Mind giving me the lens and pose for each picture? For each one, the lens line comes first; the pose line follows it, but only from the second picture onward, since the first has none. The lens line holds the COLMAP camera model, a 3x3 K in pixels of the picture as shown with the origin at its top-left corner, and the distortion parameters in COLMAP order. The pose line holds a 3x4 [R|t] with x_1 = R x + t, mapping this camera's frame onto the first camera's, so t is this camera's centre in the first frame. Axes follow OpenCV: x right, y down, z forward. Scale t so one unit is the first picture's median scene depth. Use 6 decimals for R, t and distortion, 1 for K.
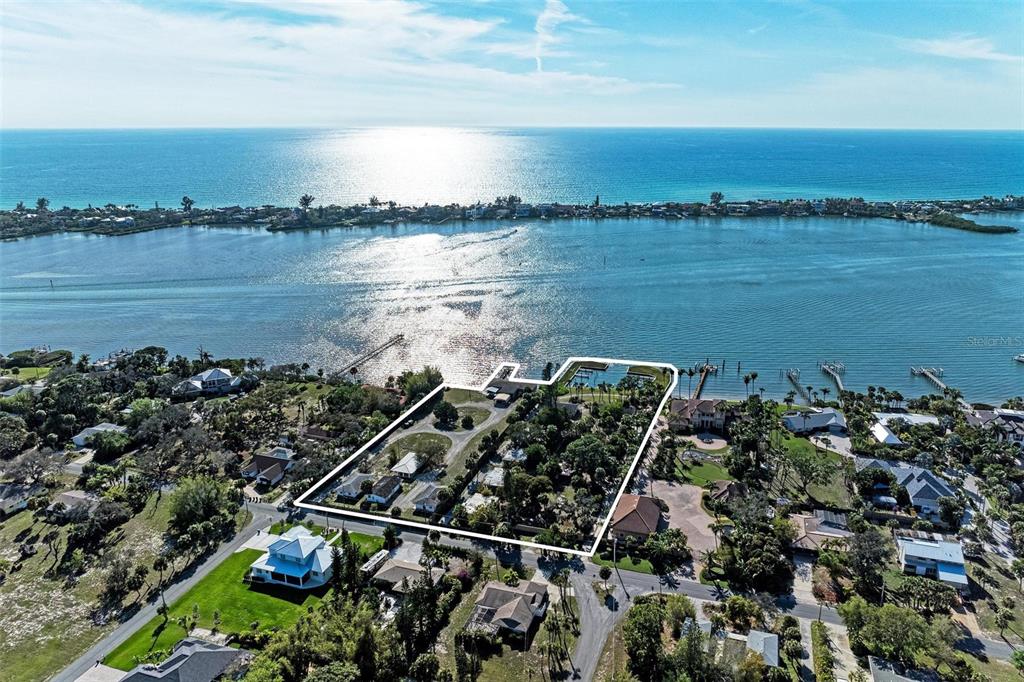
lens RADIAL K [[741.1, 0, 515.3], [0, 741.1, 299.7], [0, 0, 1]] dist [-0.006944, -0.003732]
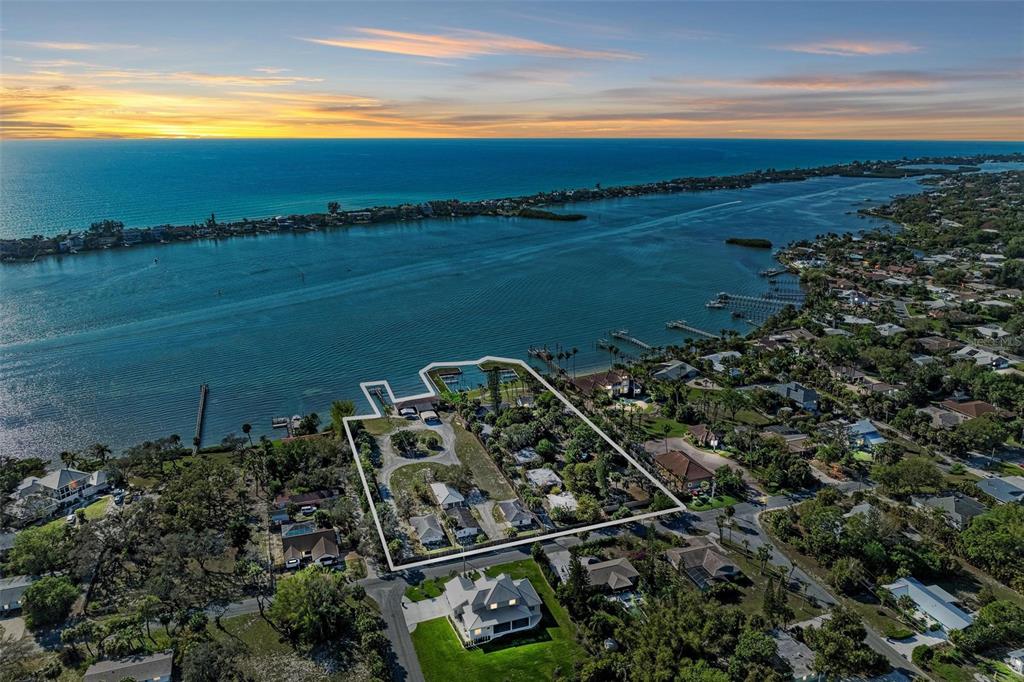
lens RADIAL K [[740.0, 0, 510.9], [0, 740.0, 346.3], [0, 0, 1]] dist [-0.004213, 0.003326]
pose [[0.785117, -0.174364, 0.594296, -0.195389], [0.147343, 0.984587, 0.094221, -0.012954], [-0.601565, 0.013591, 0.798708, 0.063707]]
